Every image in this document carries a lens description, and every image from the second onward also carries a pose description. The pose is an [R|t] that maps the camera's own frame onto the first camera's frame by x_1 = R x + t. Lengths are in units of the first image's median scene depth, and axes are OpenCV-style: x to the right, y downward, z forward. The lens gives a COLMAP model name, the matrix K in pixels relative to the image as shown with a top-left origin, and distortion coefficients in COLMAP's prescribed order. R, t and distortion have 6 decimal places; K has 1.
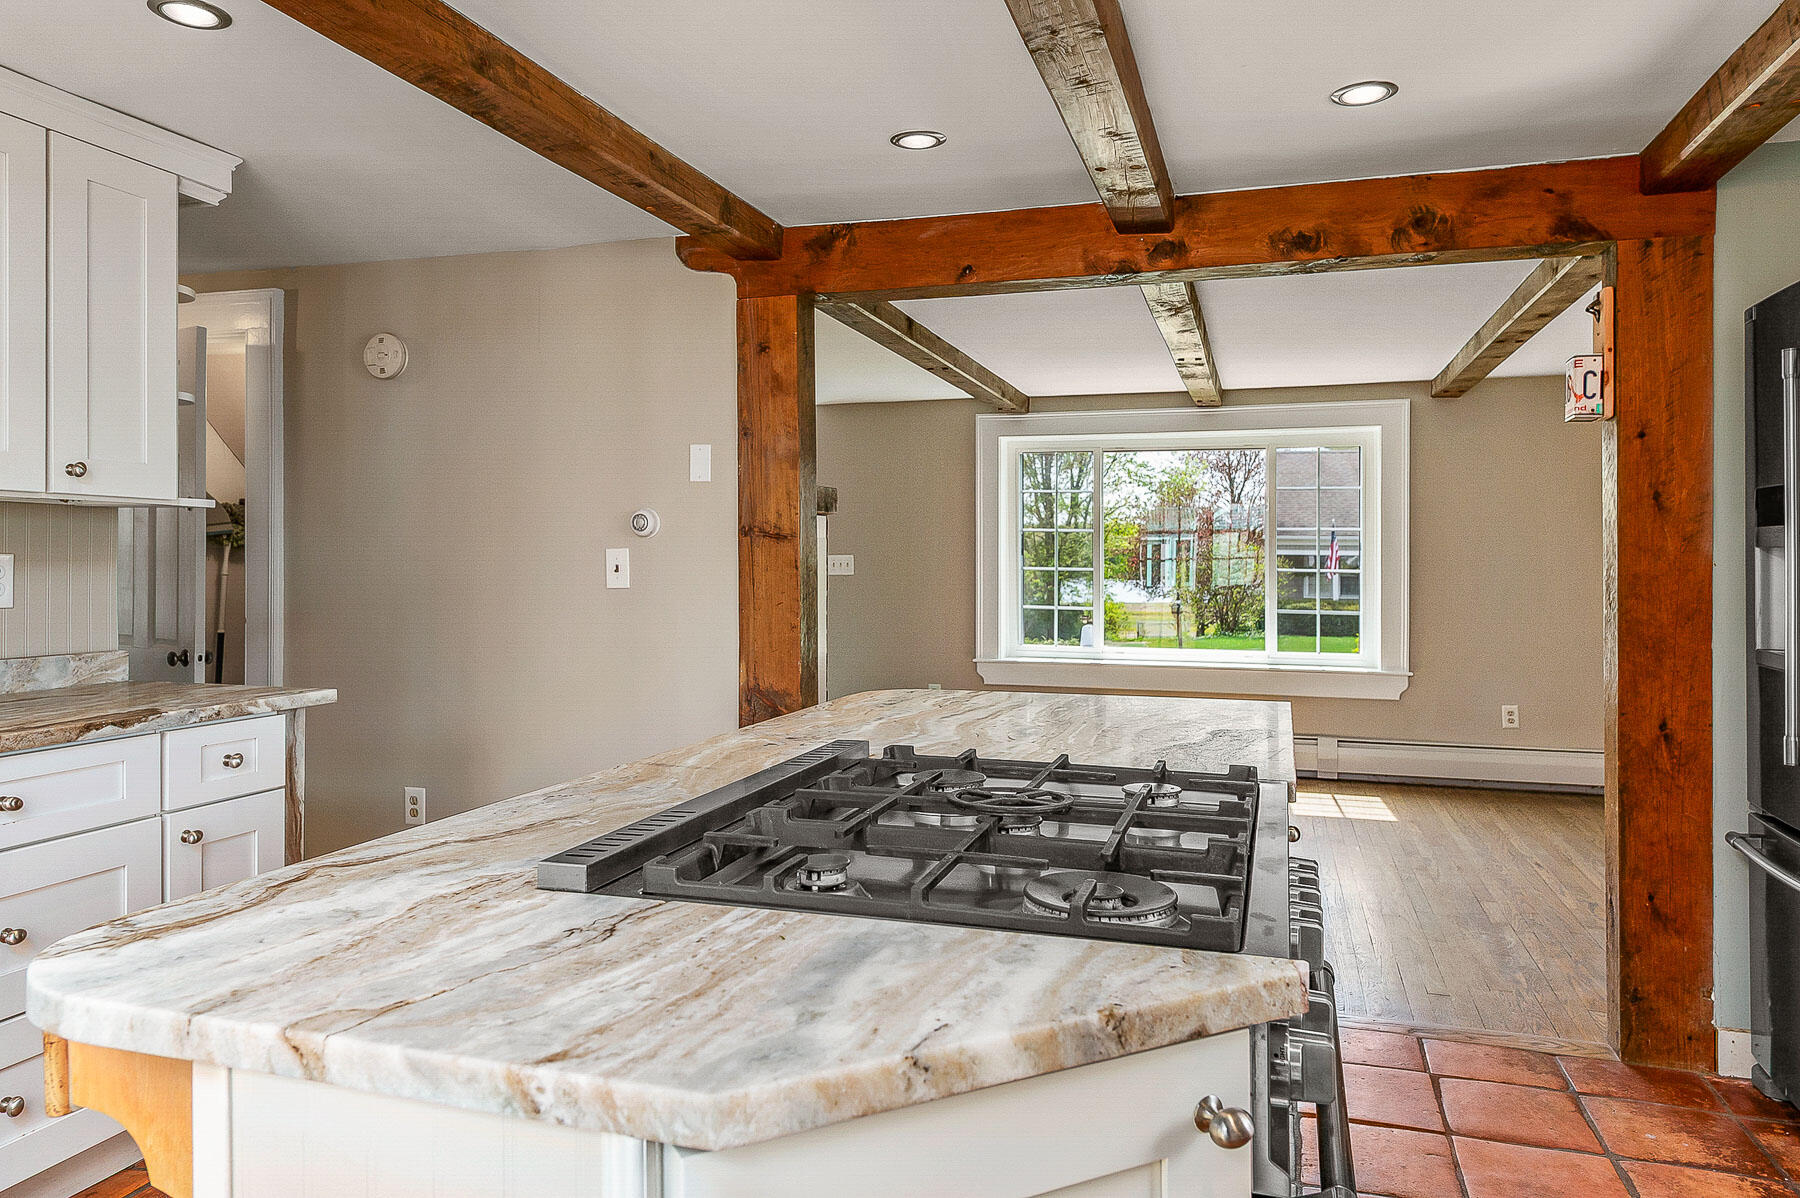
lens RADIAL K [[1204.8, 0, 898.9], [0, 1204.8, 588.6], [0, 0, 1]] dist [0.003490, 0.000155]
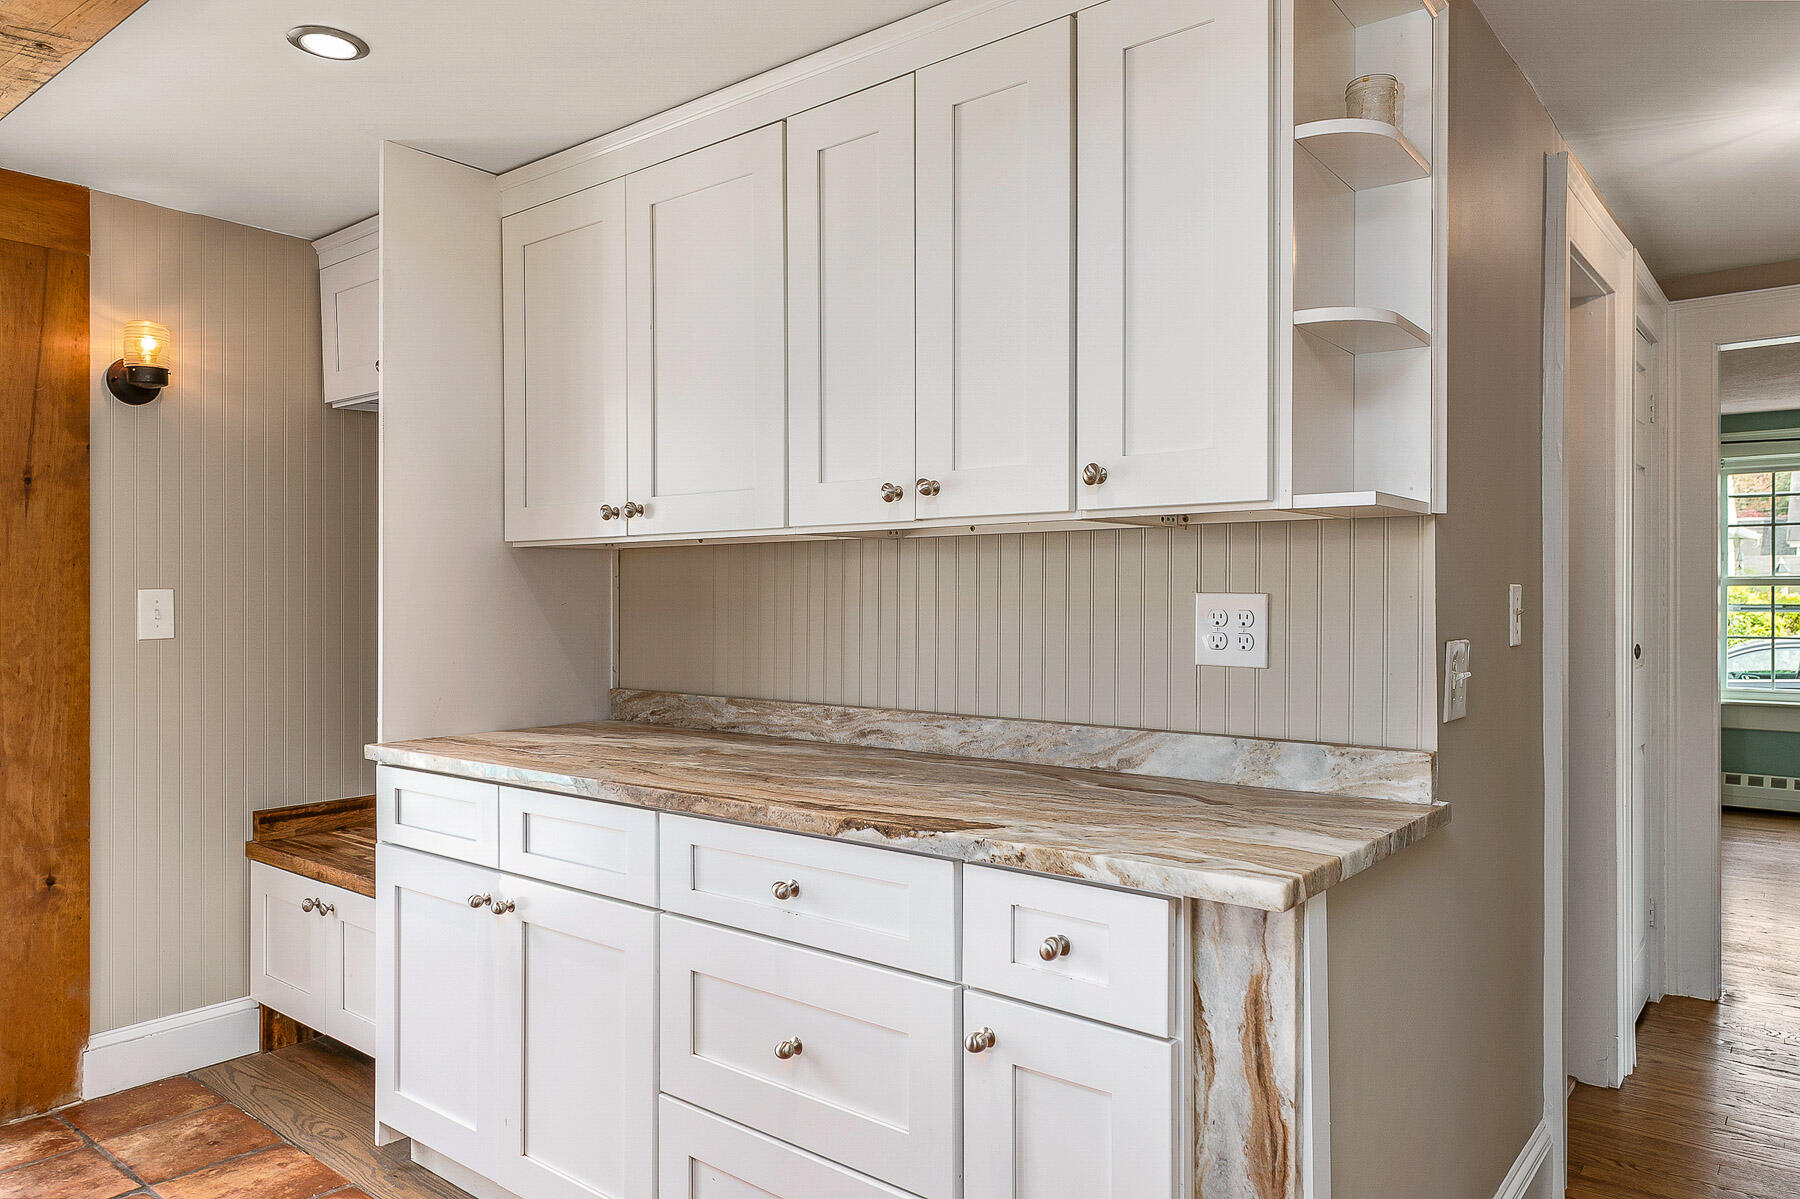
lens RADIAL K [[1204.8, 0, 900.3], [0, 1204.8, 596.9], [0, 0, 1]] dist [0.003490, 0.000155]
pose [[-0.371337, 0.000914, -0.928498, 0.021795], [-0.021668, 0.999719, 0.009650, -0.032260], [0.928245, 0.023702, -0.371212, 1.161566]]
